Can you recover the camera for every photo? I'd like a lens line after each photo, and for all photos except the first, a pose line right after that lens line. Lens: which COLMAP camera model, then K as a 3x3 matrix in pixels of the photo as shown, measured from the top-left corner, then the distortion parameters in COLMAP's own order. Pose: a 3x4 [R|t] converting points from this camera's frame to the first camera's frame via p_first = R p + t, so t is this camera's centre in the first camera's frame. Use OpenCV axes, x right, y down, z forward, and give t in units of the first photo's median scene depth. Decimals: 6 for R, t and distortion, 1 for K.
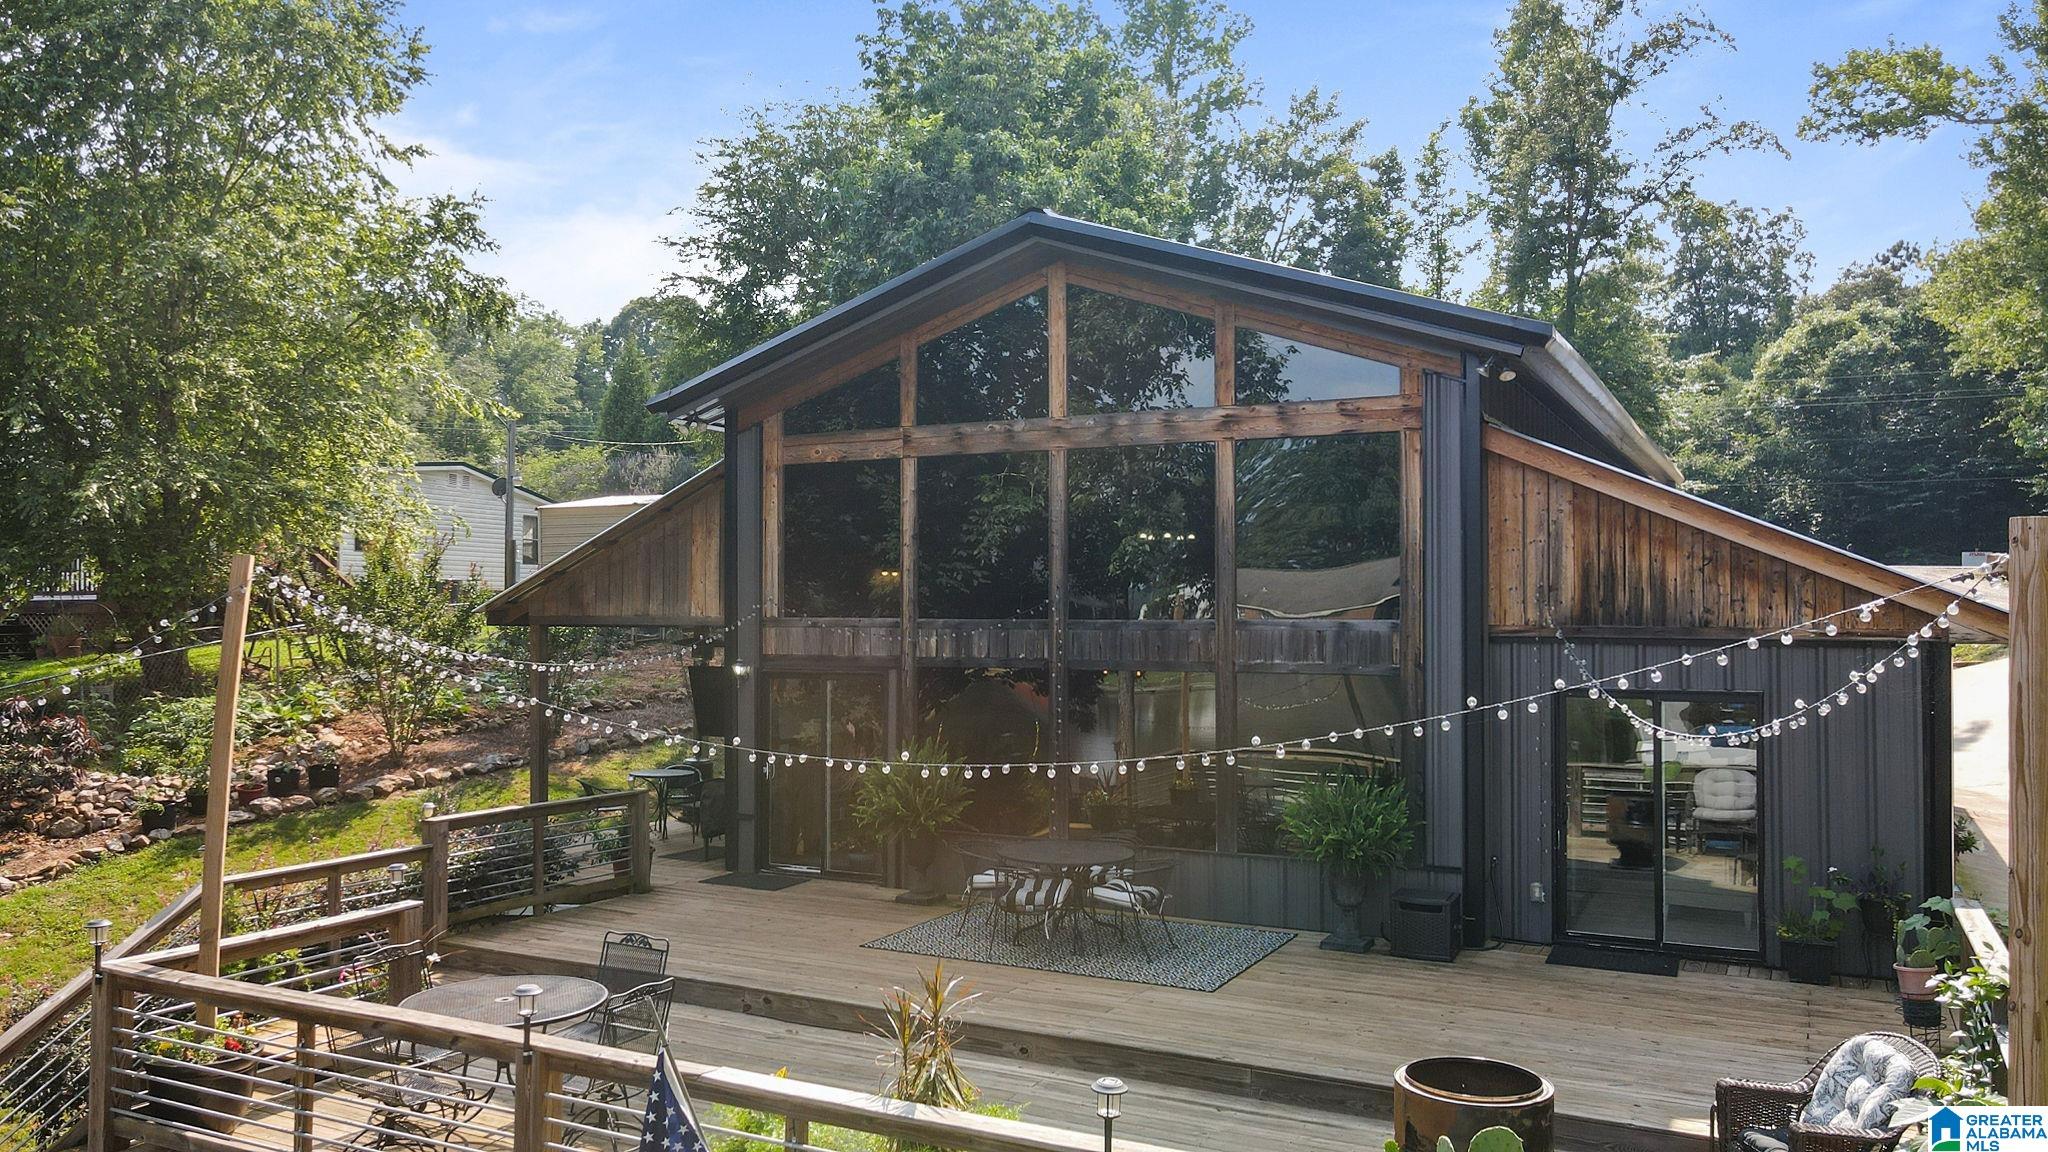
lens RADIAL K [[1503.6, 0, 1005.6], [0, 1503.6, 577.7], [0, 0, 1]] dist [-0.003376, 0.033230]
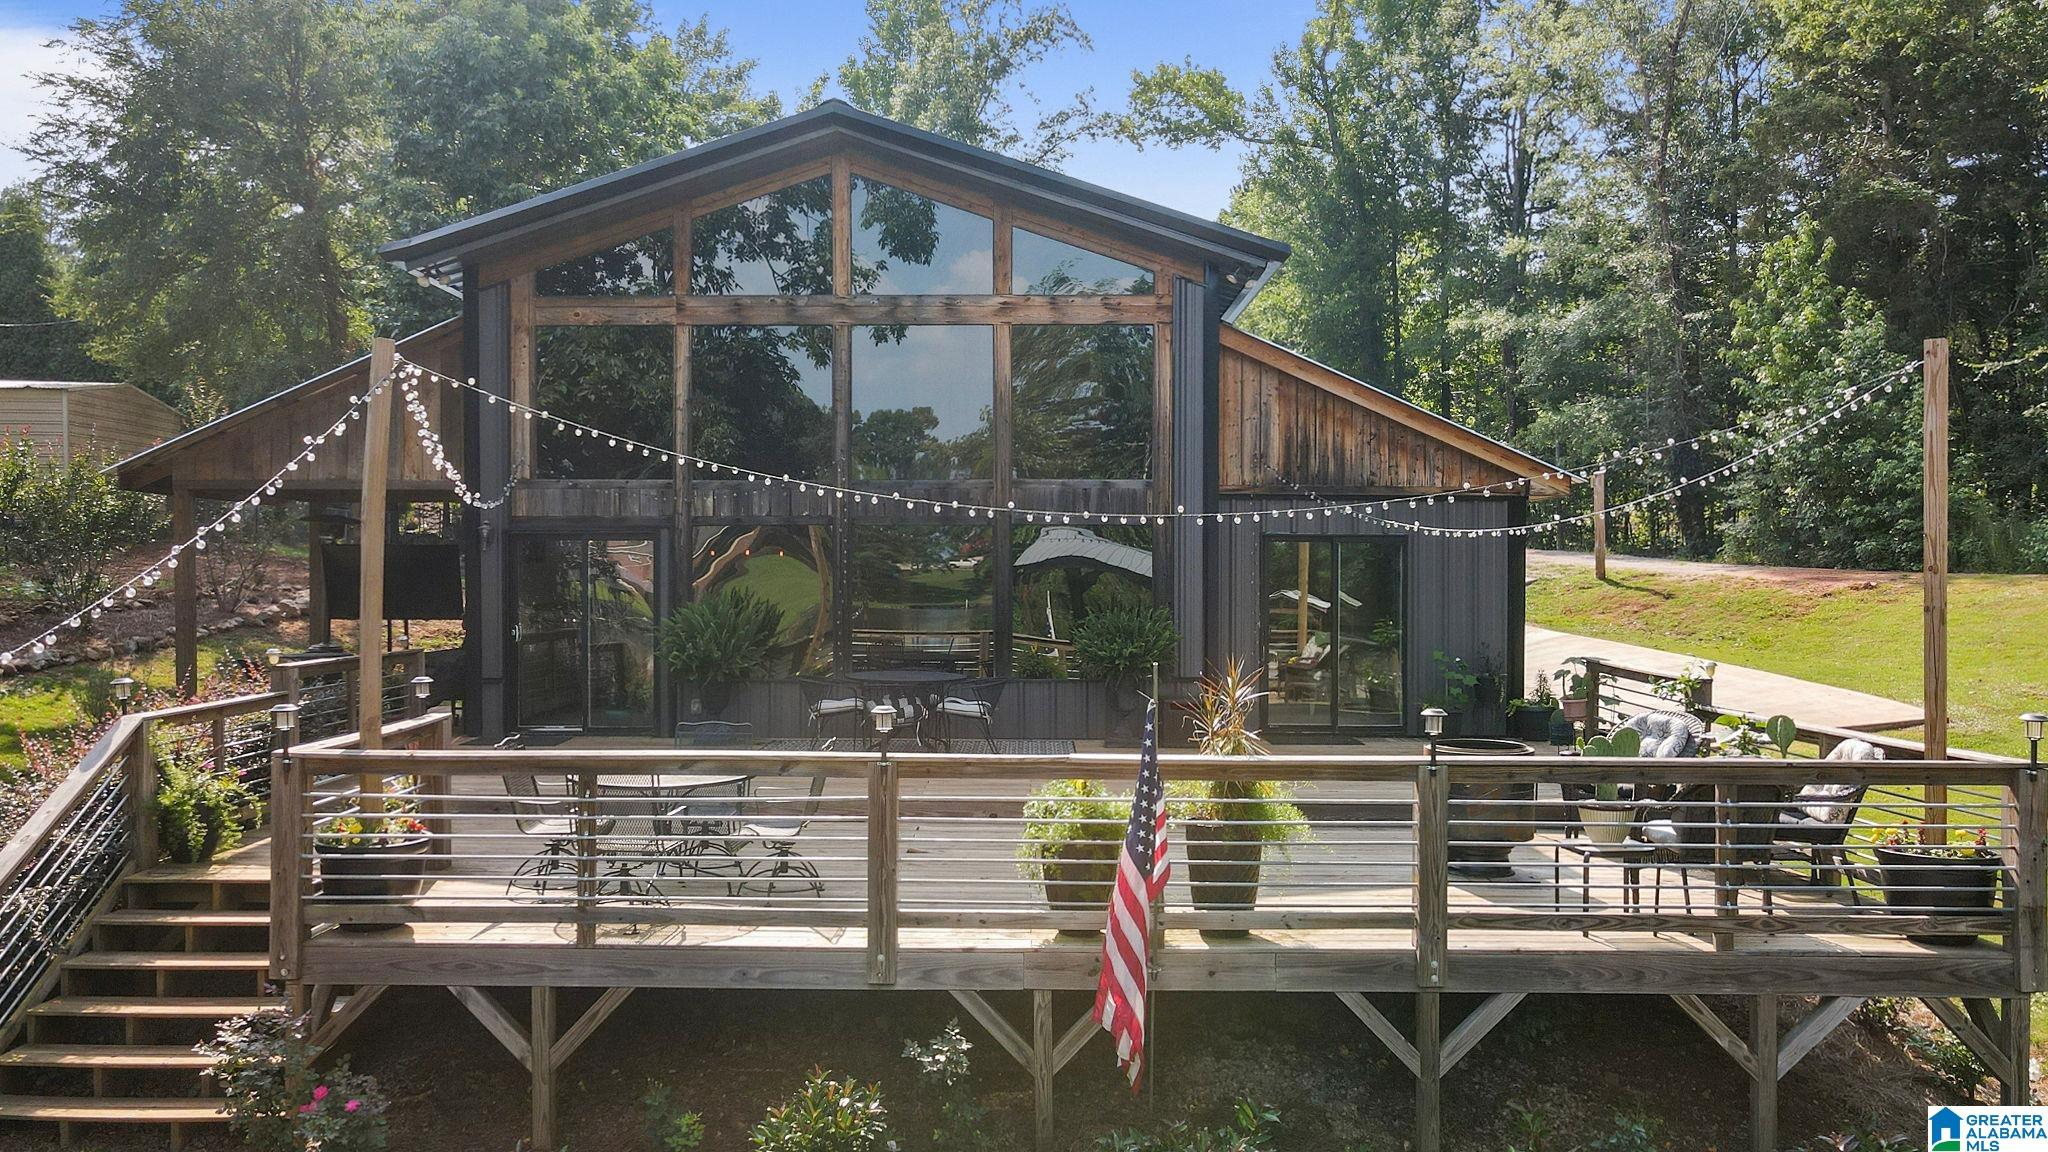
lens RADIAL K [[1503.6, 0, 1005.6], [0, 1503.6, 577.7], [0, 0, 1]] dist [-0.003376, 0.033230]
pose [[0.894970, -0.004944, 0.446099, -0.328912], [-0.010834, 0.999403, 0.032813, 0.058238], [-0.445995, -0.034200, 0.894382, -0.035426]]
